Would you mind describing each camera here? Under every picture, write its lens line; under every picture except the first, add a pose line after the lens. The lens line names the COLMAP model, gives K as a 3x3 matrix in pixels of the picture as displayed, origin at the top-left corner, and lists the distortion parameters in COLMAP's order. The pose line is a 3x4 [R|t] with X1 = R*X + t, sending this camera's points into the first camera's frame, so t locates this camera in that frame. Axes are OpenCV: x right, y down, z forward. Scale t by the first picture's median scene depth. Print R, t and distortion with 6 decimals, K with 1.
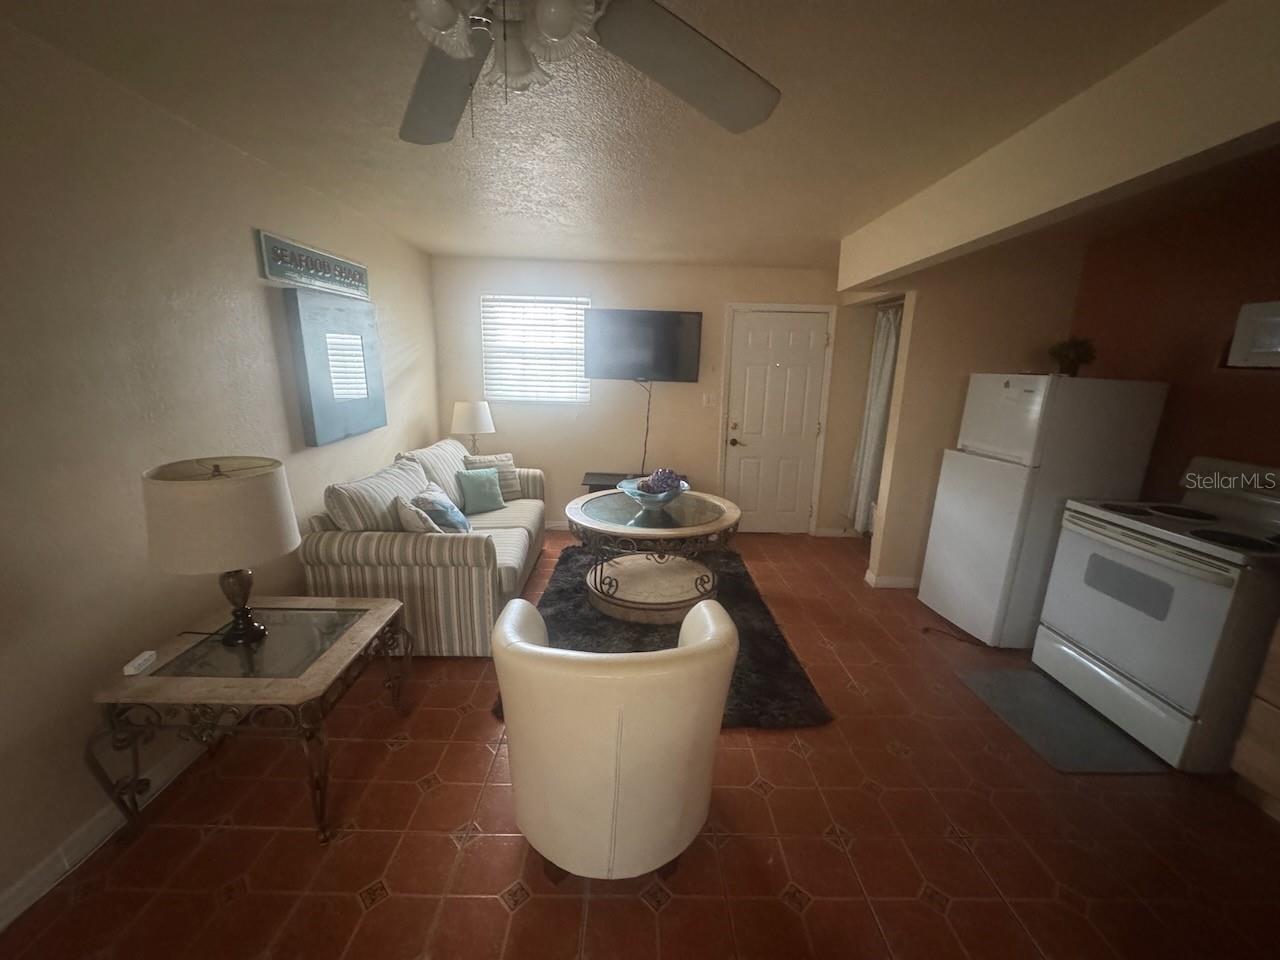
lens RADIAL K [[511.3, 0, 640.0], [0, 511.3, 480.9], [0, 0, 1]] dist [-0.003542, -0.000759]
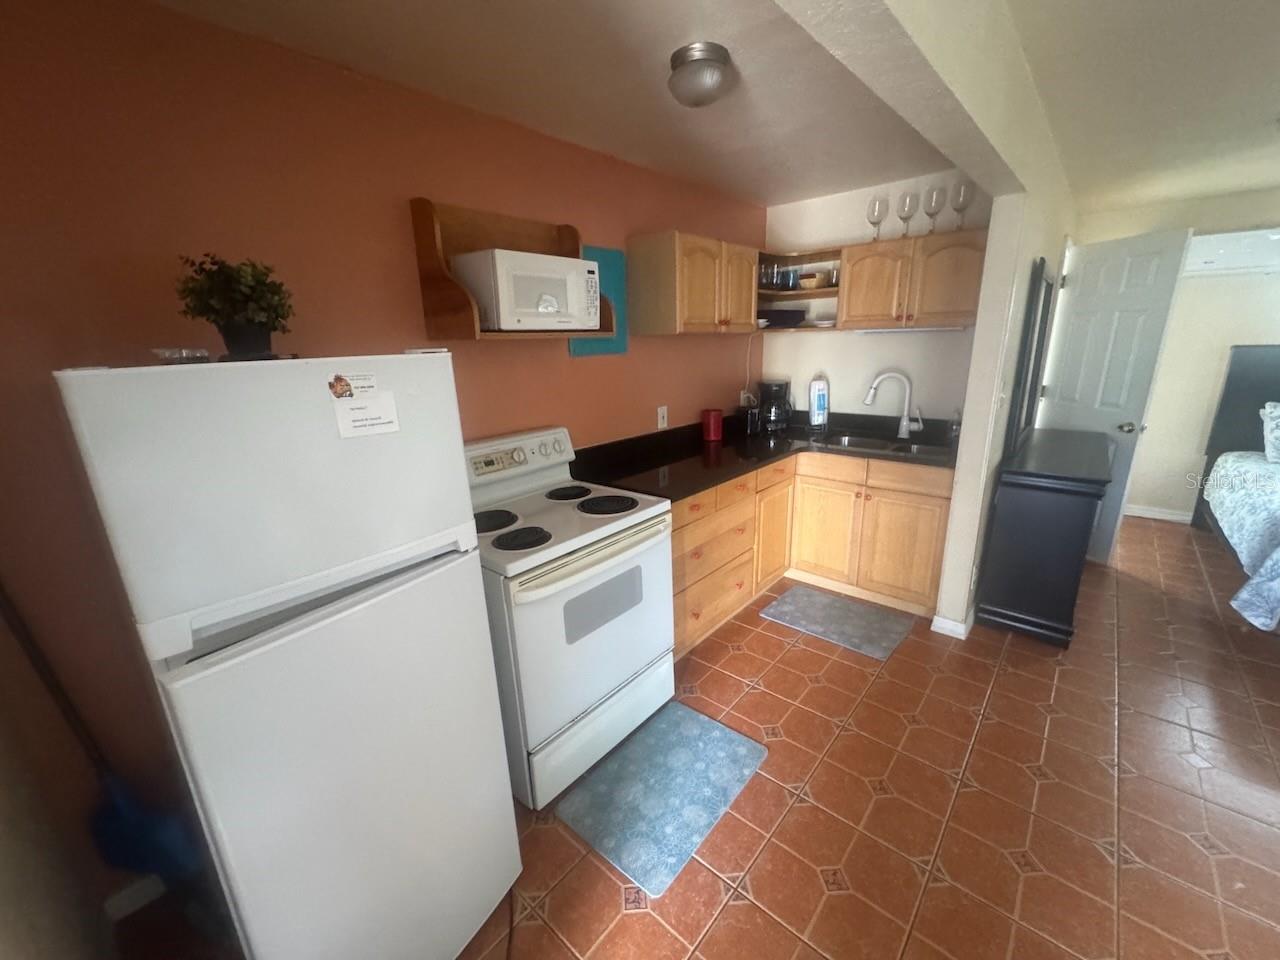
lens RADIAL K [[511.3, 0, 642.9], [0, 511.3, 482.2], [0, 0, 1]] dist [-0.003542, -0.000759]
pose [[-0.742400, -0.185639, 0.643724, 0.397033], [0.159152, 0.884470, 0.438615, -0.297206], [-0.650778, 0.428078, -0.627086, 1.314798]]
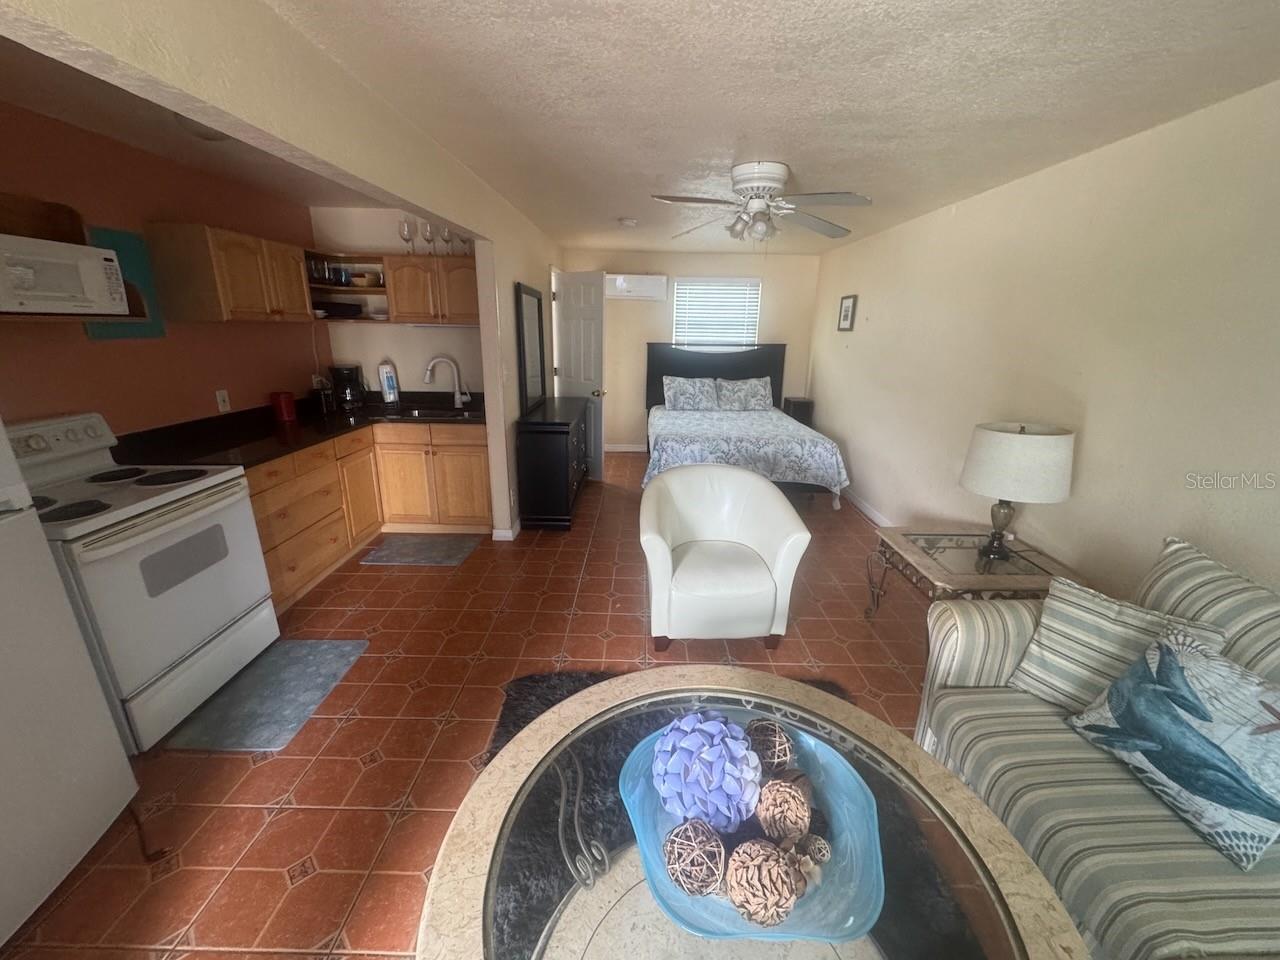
lens RADIAL K [[511.3, 0, 639.3], [0, 511.3, 481.4], [0, 0, 1]] dist [-0.003542, -0.000759]
pose [[-0.998636, -0.051276, 0.009845, 0.125126], [-0.039504, 0.865309, 0.499680, -0.389324], [-0.034141, 0.498610, -0.866154, 1.610690]]
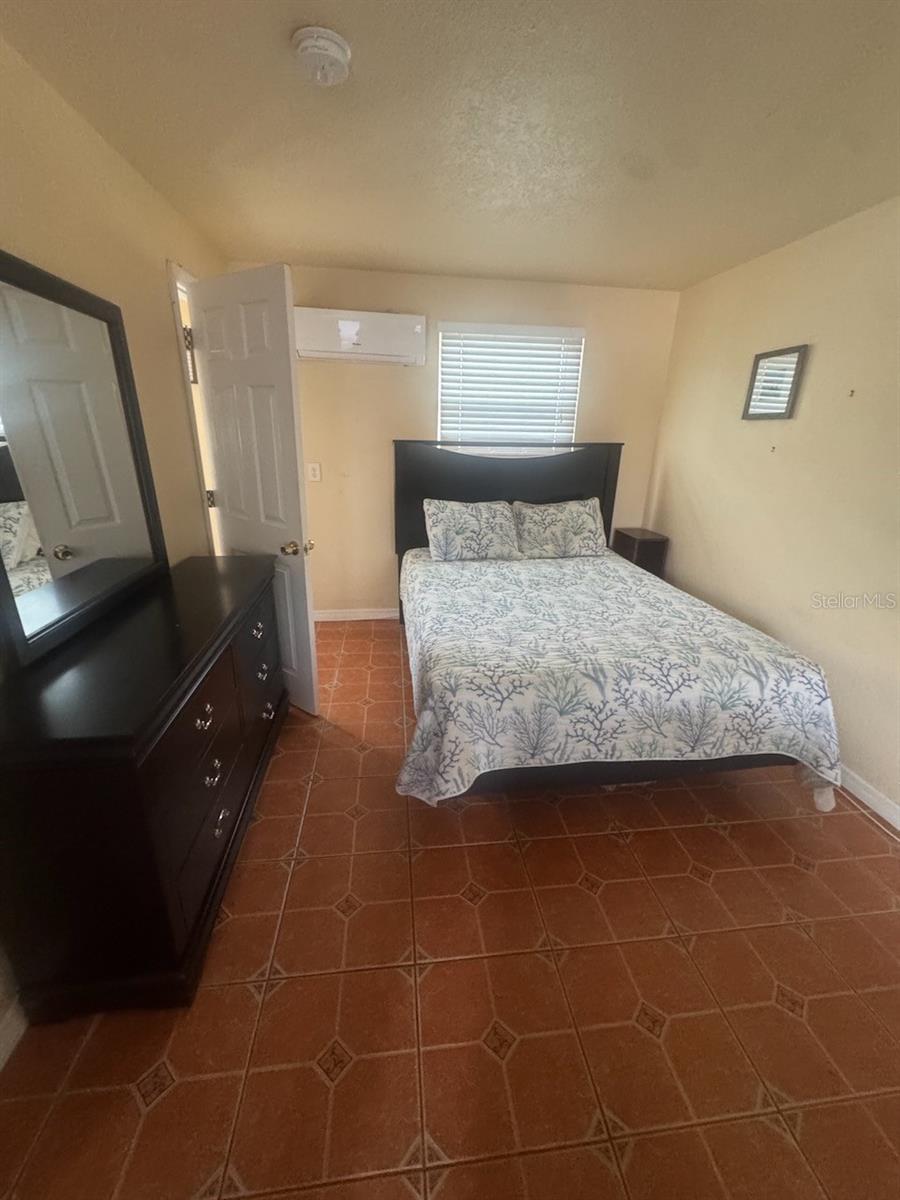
lens RADIAL K [[479.4, 0, 447.2], [0, 479.4, 600.0], [0, 0, 1]] dist [-0.003542, -0.000759]
pose [[-0.993367, -0.013836, -0.114152, 0.144316], [-0.073883, 0.837492, 0.541432, -0.089006], [0.088110, 0.546275, -0.832959, 0.472538]]
